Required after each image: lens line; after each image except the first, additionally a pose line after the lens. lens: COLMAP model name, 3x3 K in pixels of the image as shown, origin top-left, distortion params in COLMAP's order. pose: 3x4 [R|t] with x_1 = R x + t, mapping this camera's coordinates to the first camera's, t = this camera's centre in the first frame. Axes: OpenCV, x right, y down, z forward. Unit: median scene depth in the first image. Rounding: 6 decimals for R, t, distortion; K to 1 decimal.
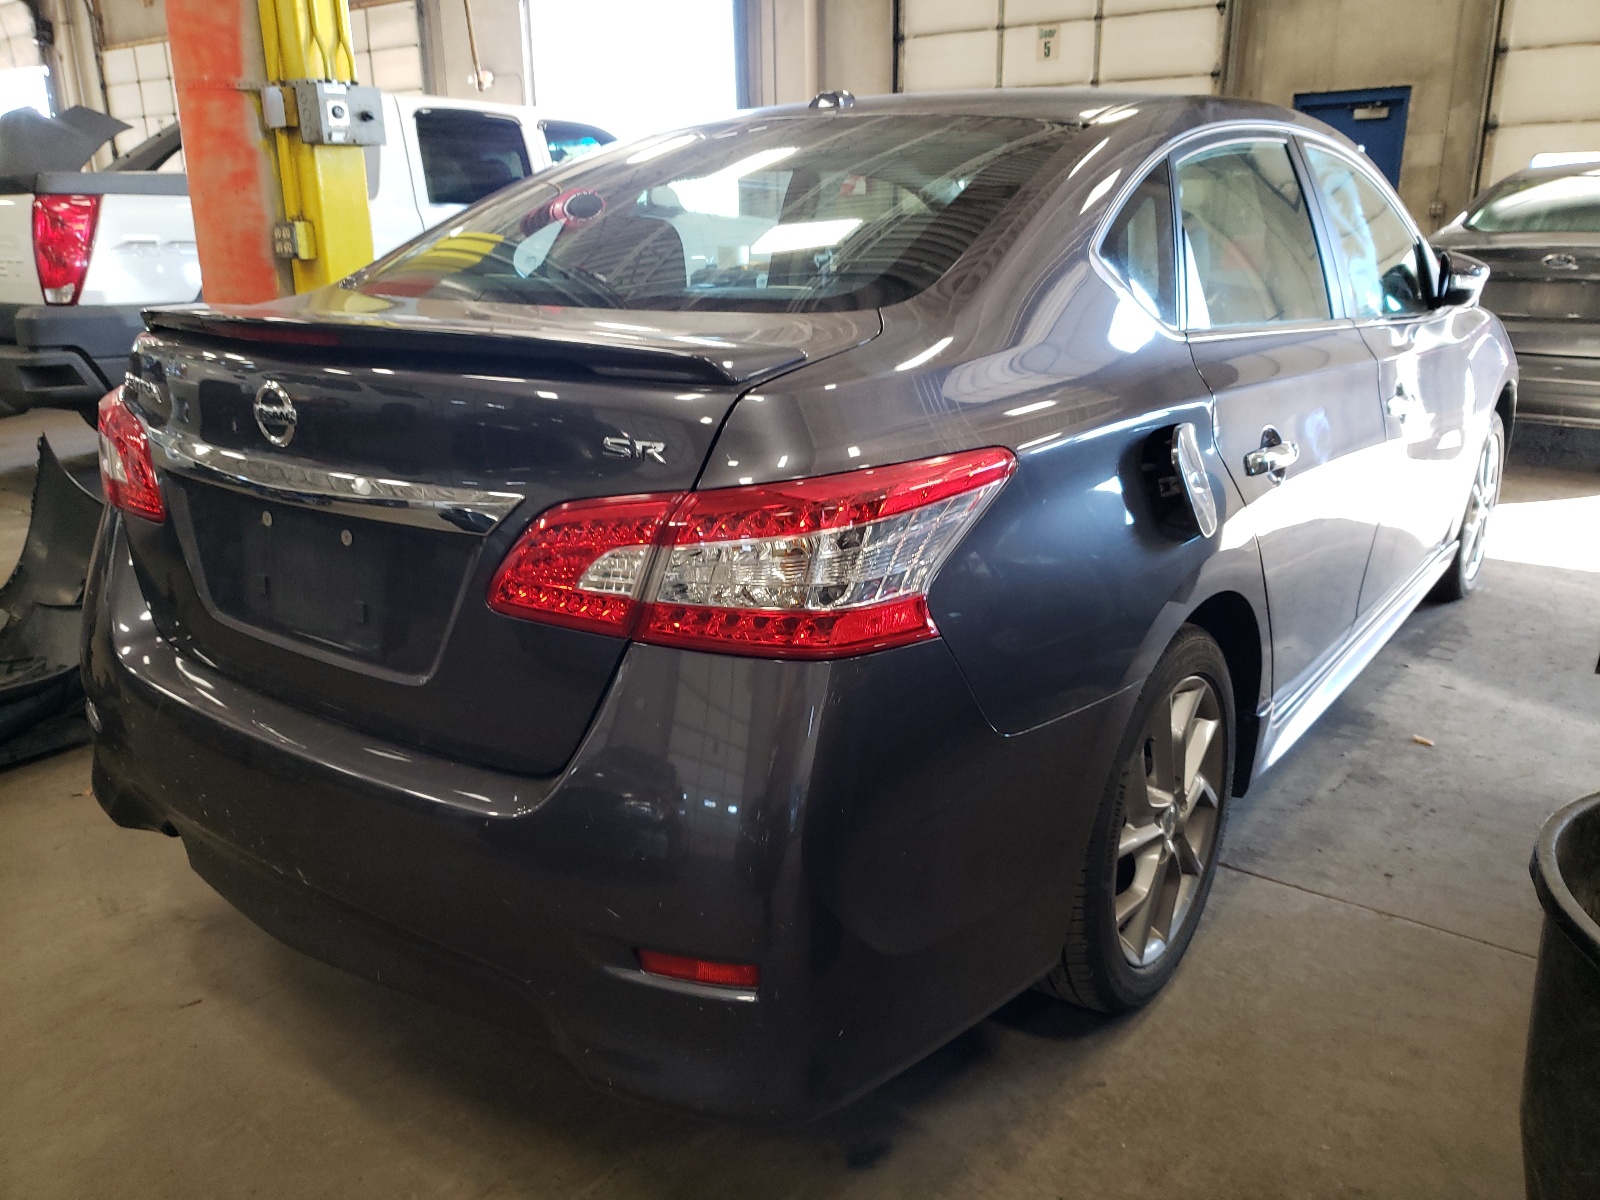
lens RADIAL K [[1242.2, 0, 801.7], [0, 1242.2, 598.9], [0, 0, 1]] dist [0.006703, 0.003458]
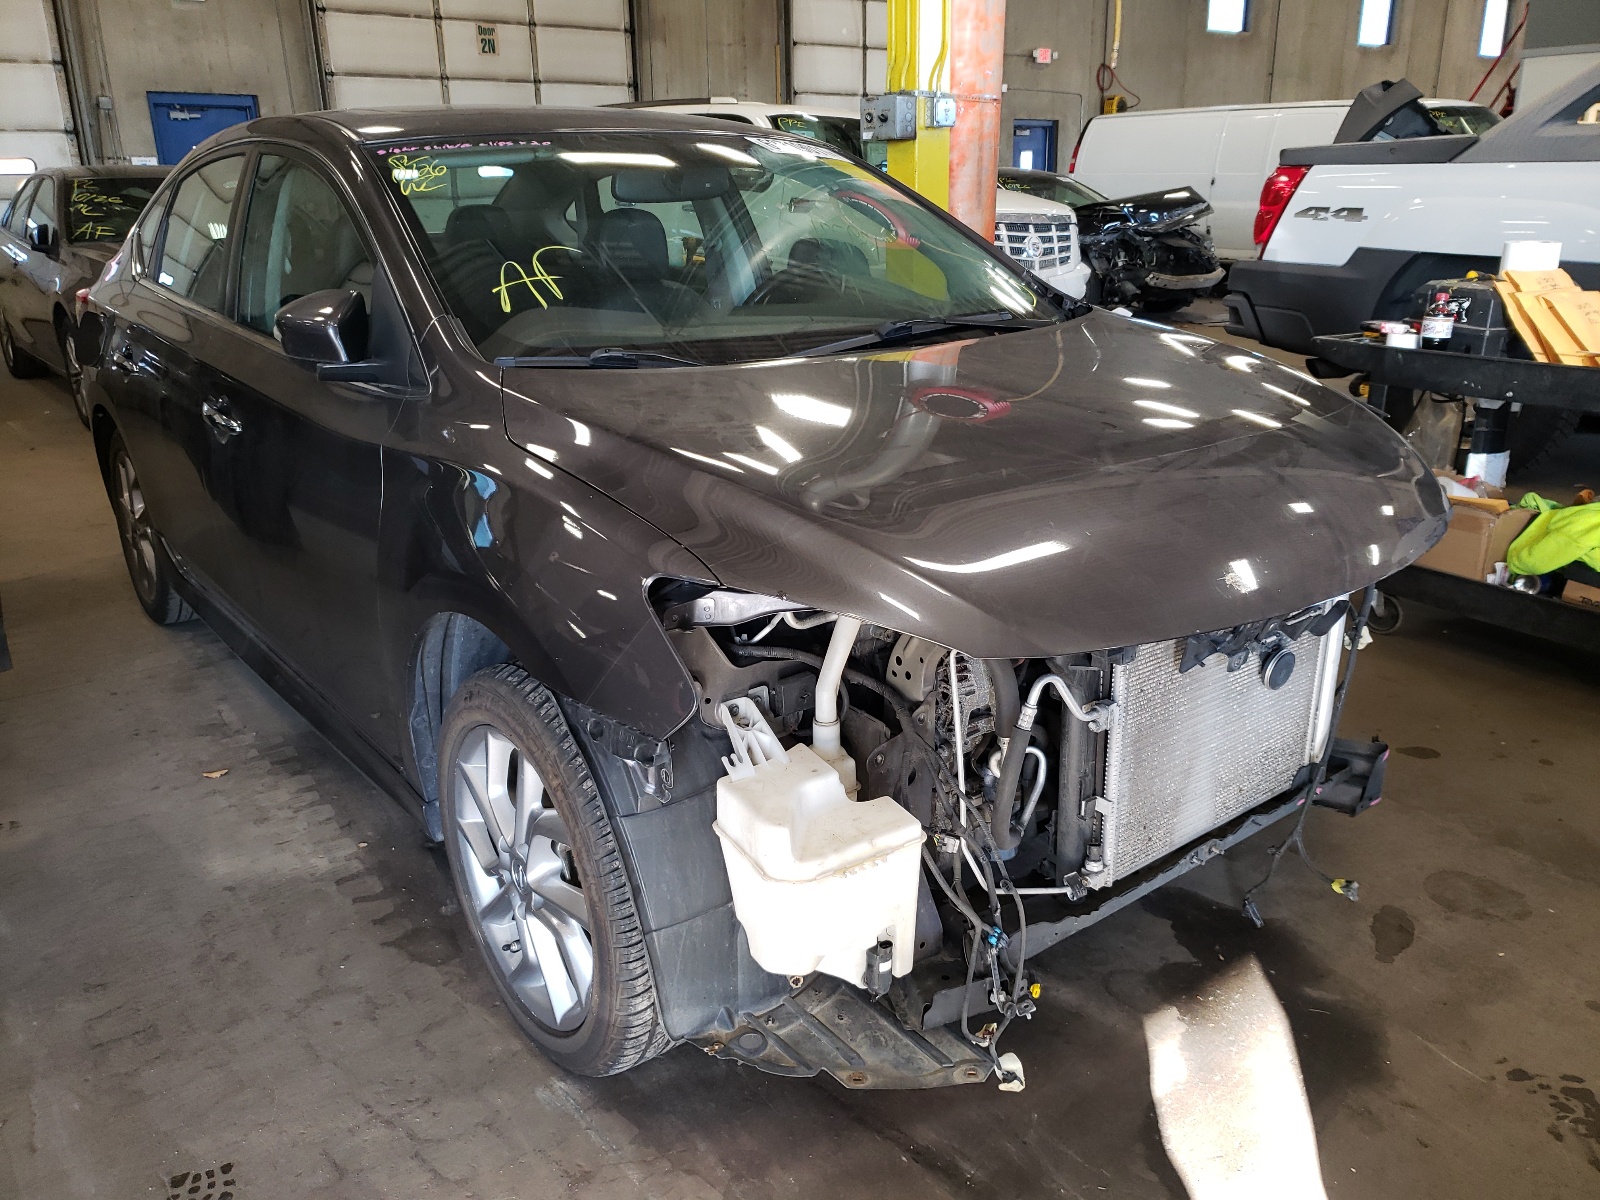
lens RADIAL K [[1242.2, 0, 802.8], [0, 1242.2, 597.3], [0, 0, 1]] dist [0.006703, 0.003458]
pose [[-0.262350, 0.316040, -0.911752, 1.203452], [-0.271329, 0.882568, 0.383997, -0.491722], [0.926041, 0.348127, -0.145791, 1.501497]]
